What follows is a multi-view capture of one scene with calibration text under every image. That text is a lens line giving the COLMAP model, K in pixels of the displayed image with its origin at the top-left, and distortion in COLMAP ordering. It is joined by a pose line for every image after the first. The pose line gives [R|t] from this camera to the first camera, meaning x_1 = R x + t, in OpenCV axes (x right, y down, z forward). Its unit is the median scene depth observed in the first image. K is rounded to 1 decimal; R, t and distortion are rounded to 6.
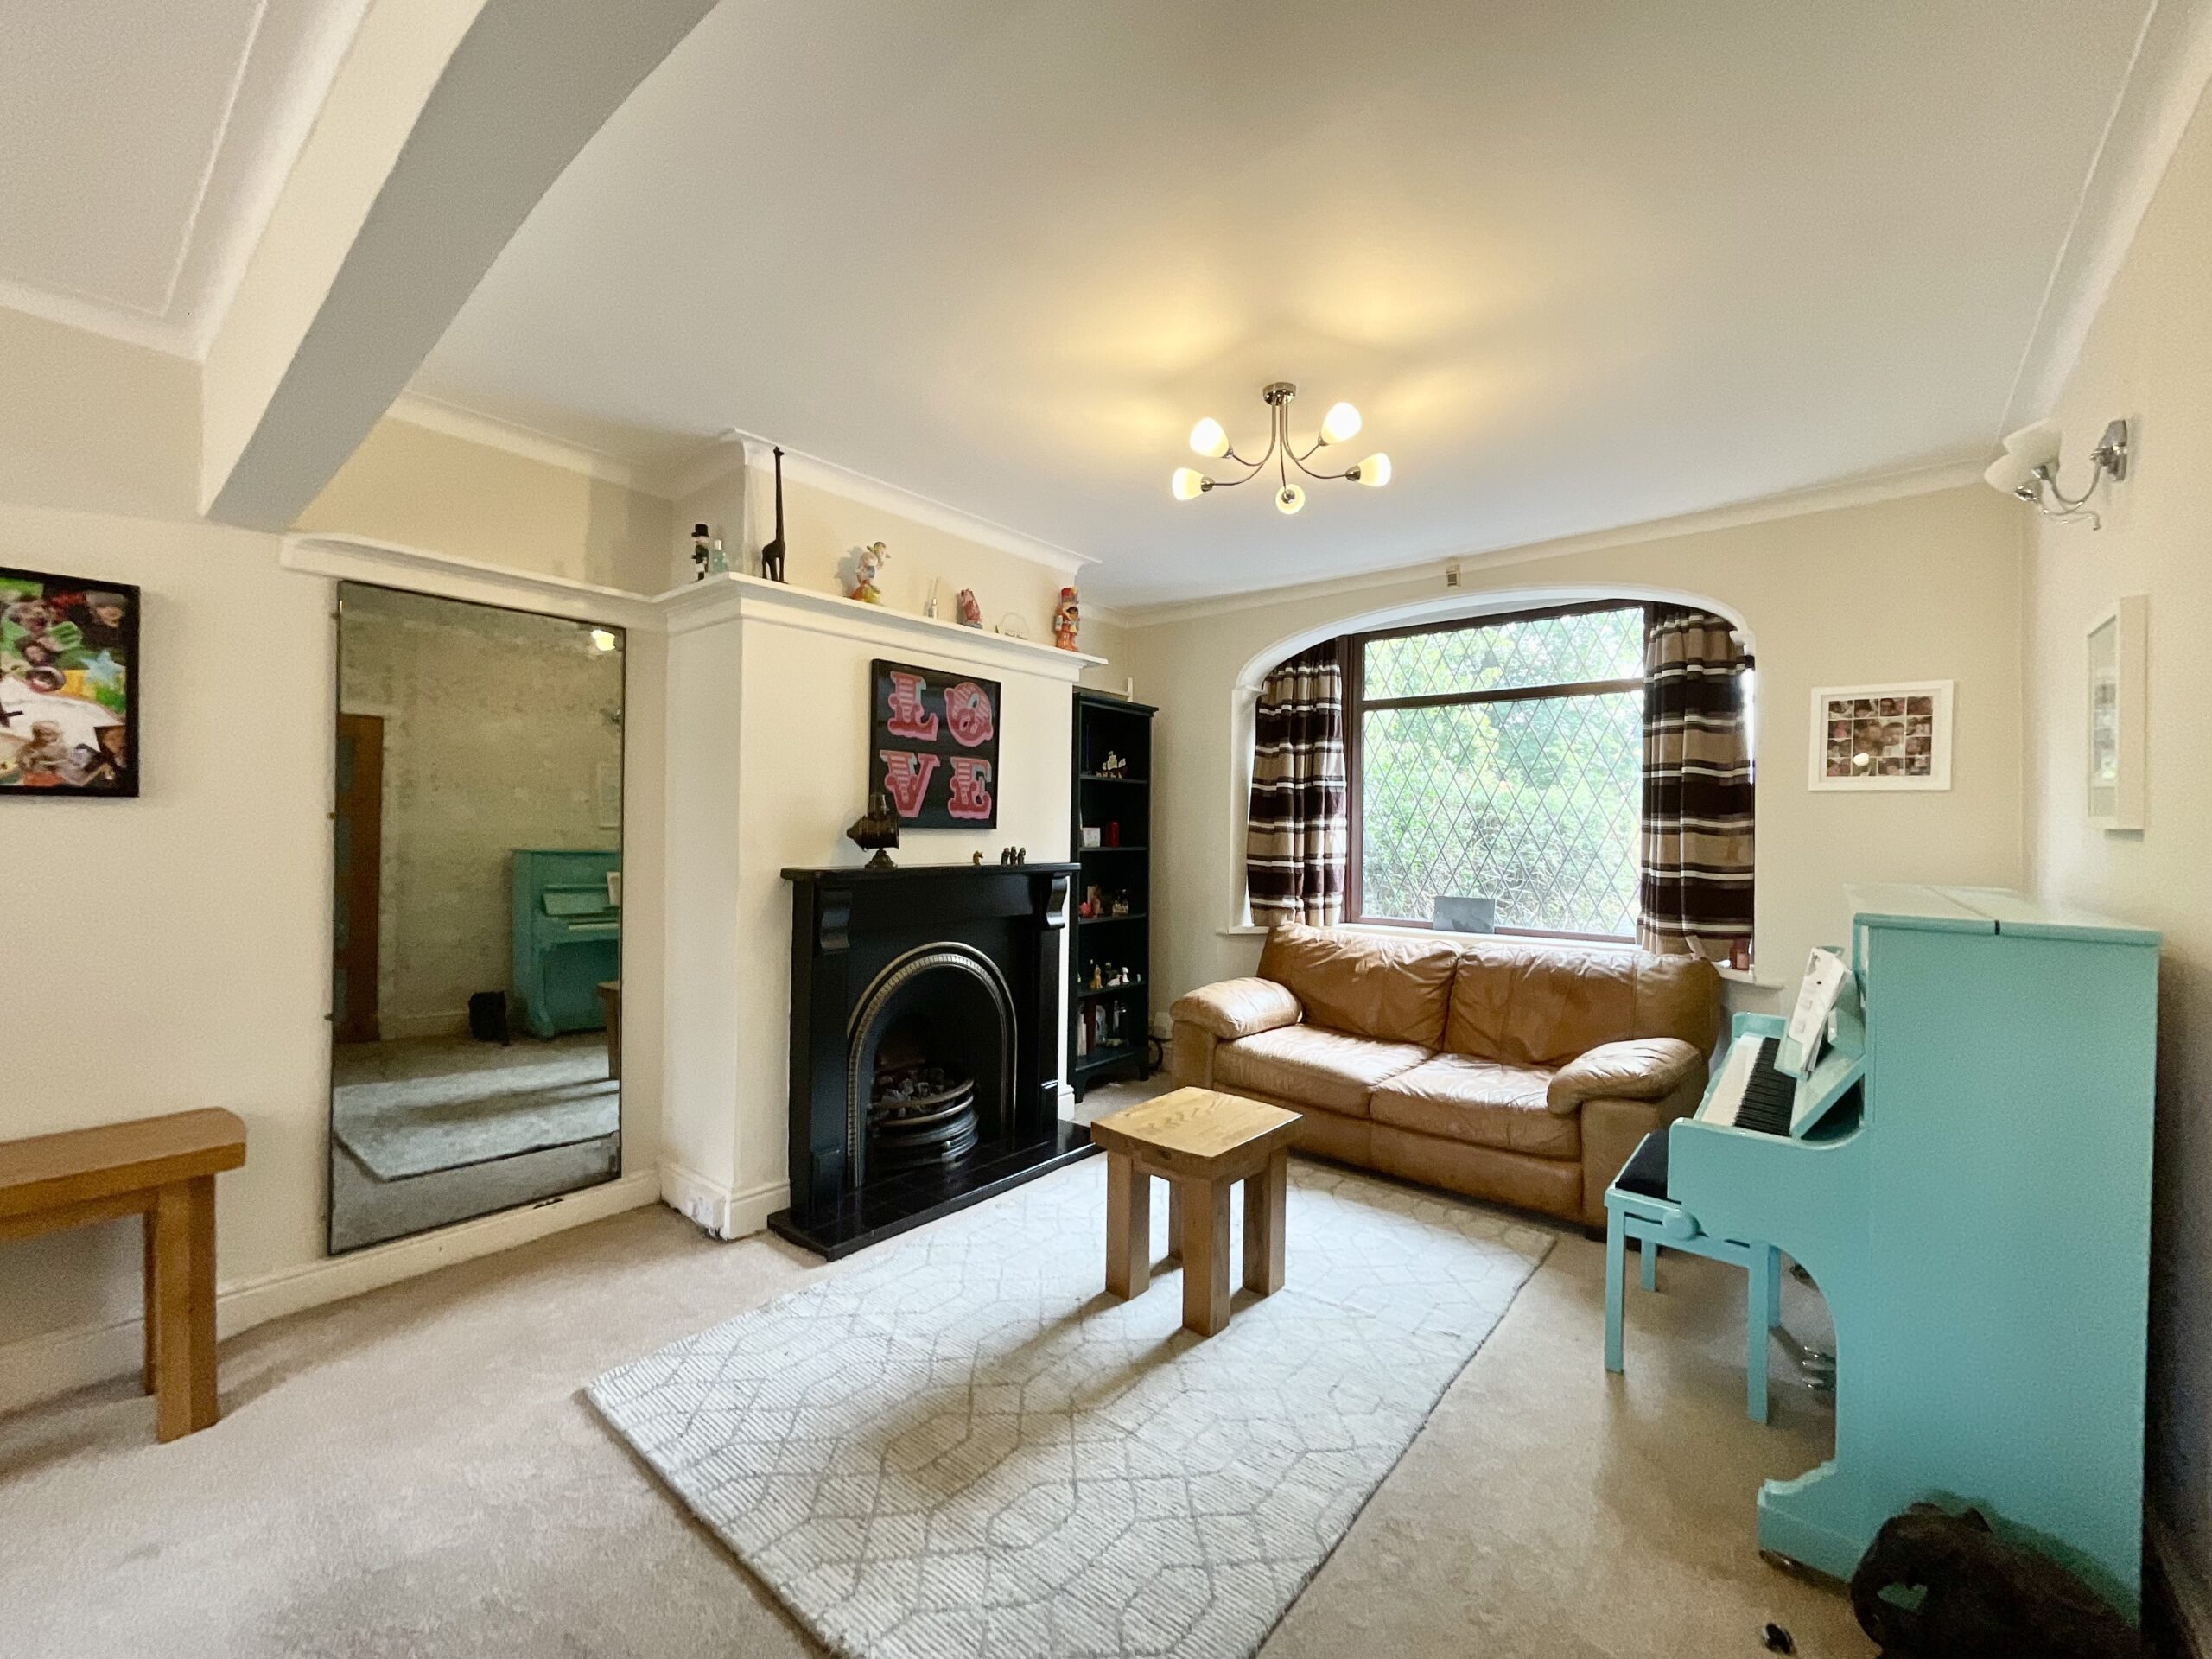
lens RADIAL K [[900.5, 0, 1105.2], [0, 900.5, 829.9], [0, 0, 1]] dist [-0.001092, 0.001181]
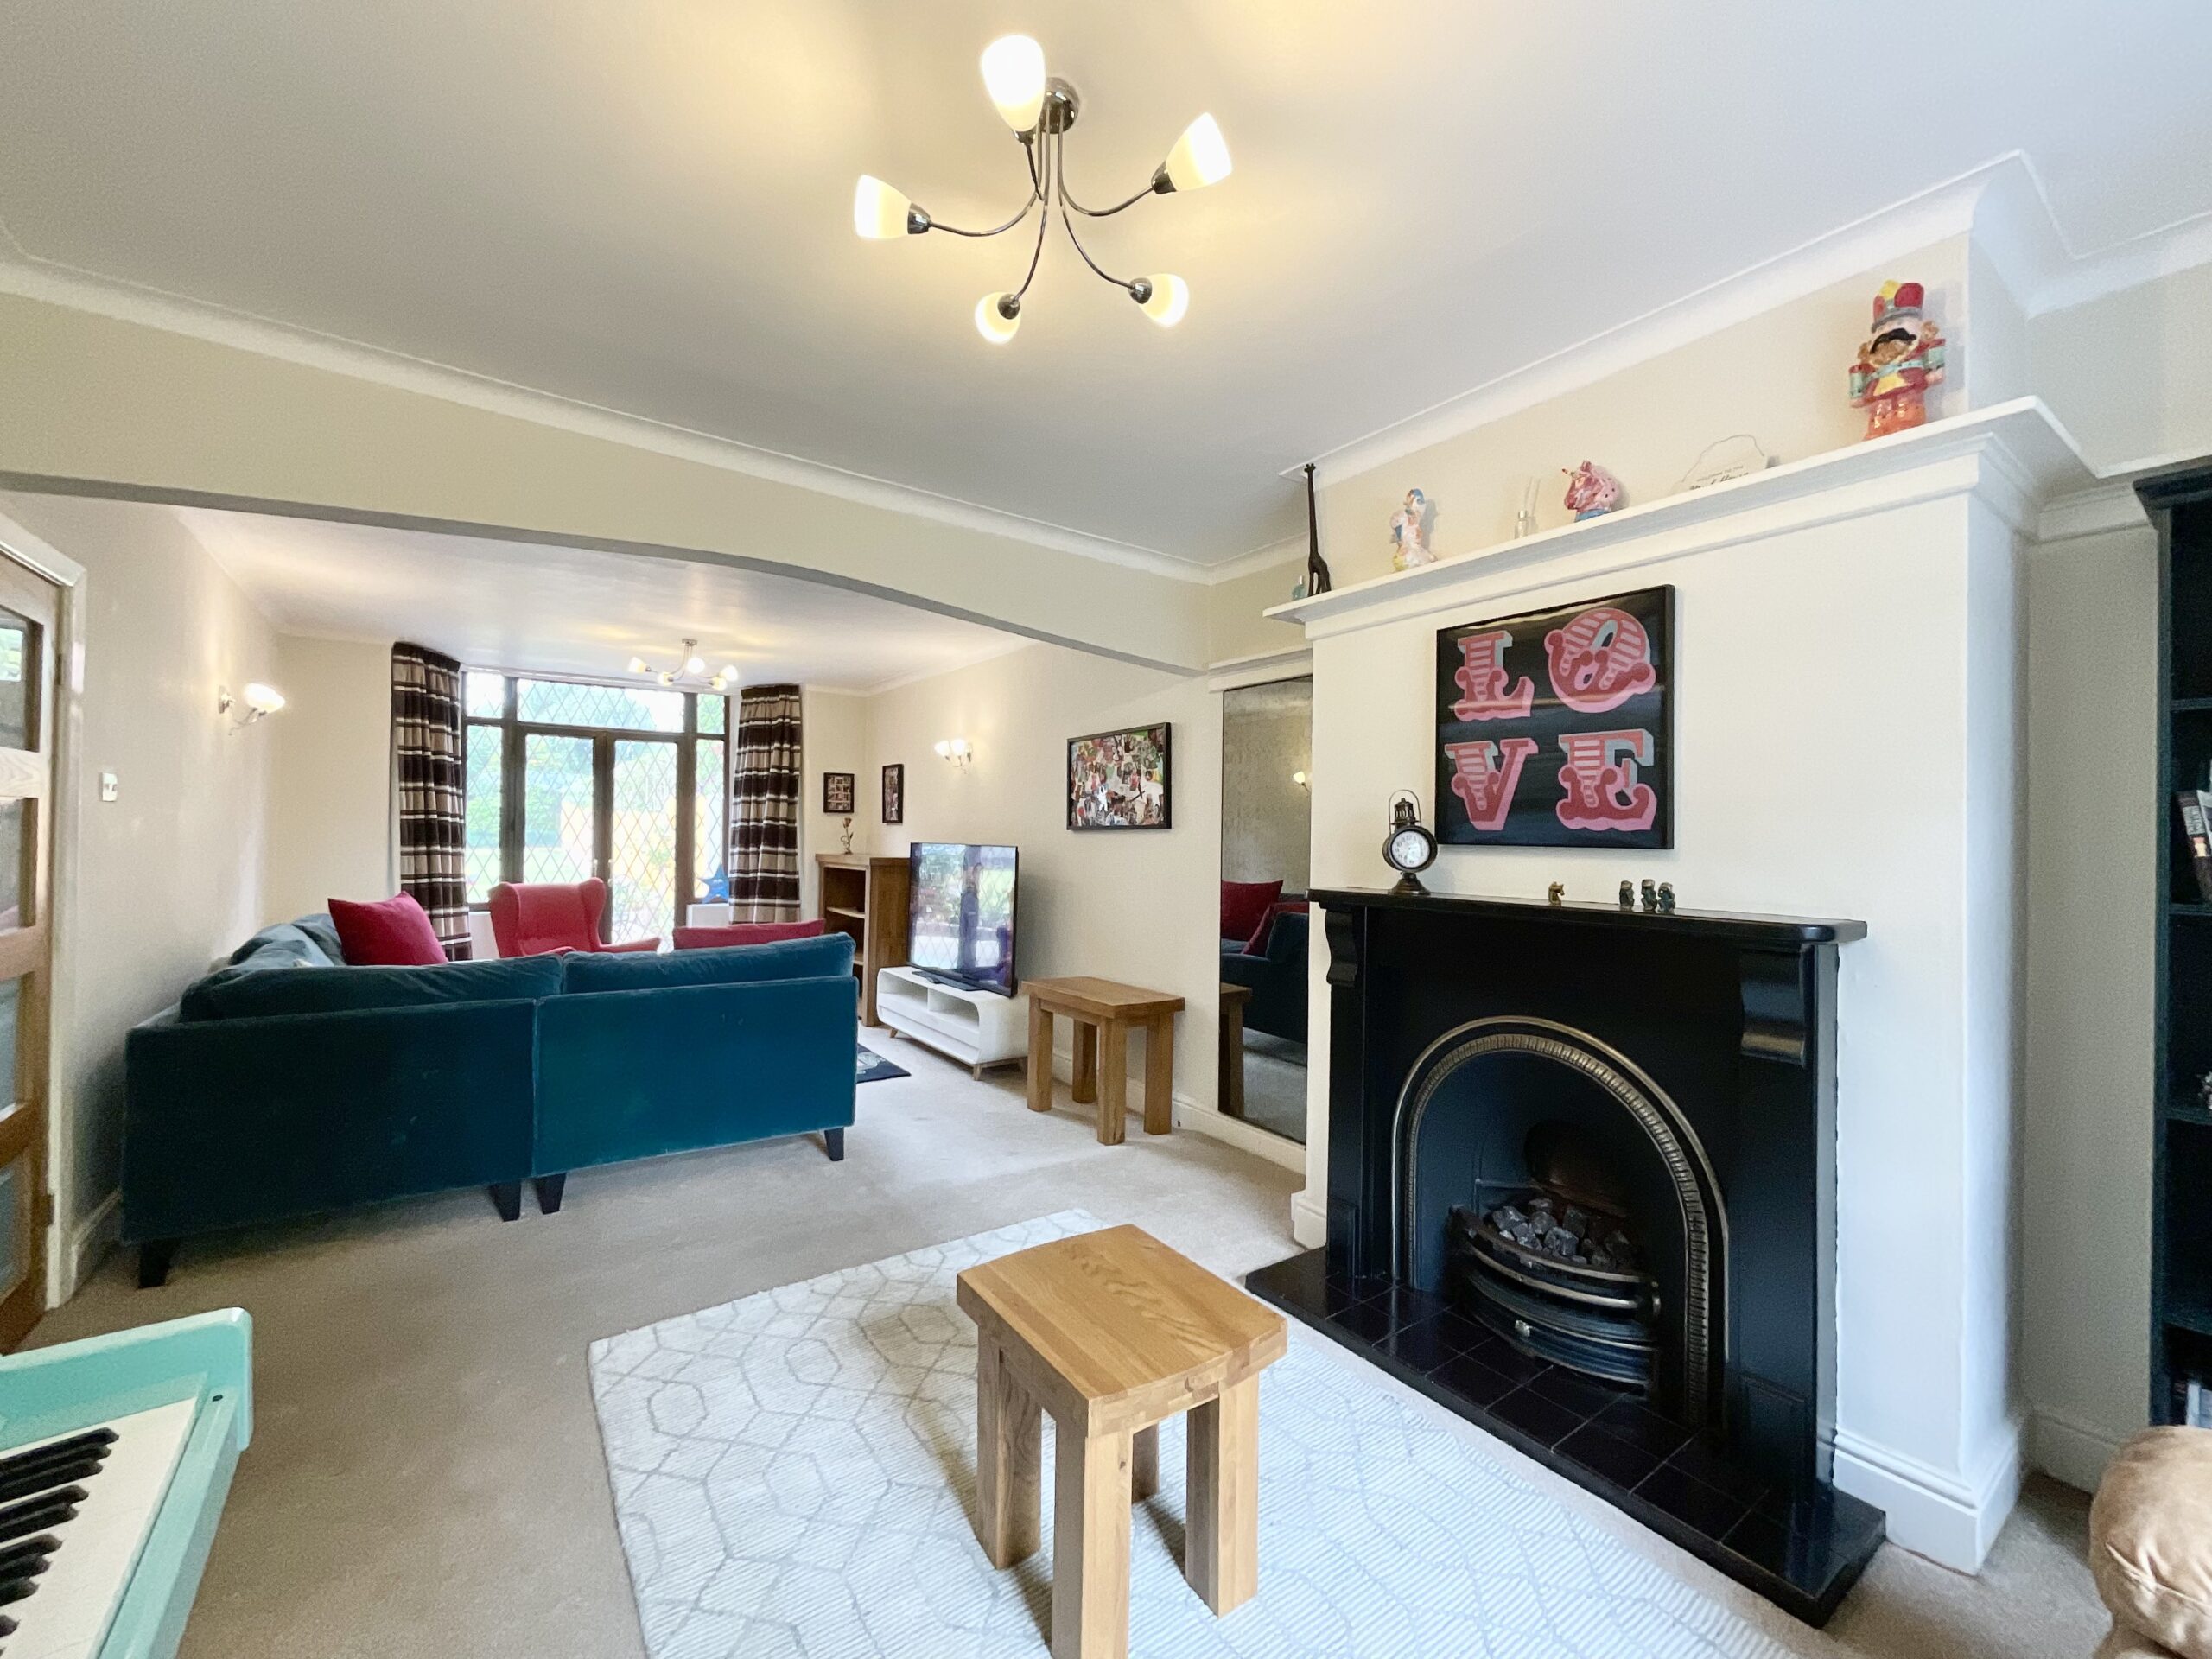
lens RADIAL K [[900.5, 0, 1105.4], [0, 900.5, 832.5], [0, 0, 1]] dist [-0.001092, 0.001181]
pose [[-0.258167, -0.022005, -0.965850, 0.555694], [-0.017812, 0.999679, -0.018015, 0.006059], [0.965936, 0.012553, -0.258476, 0.888794]]
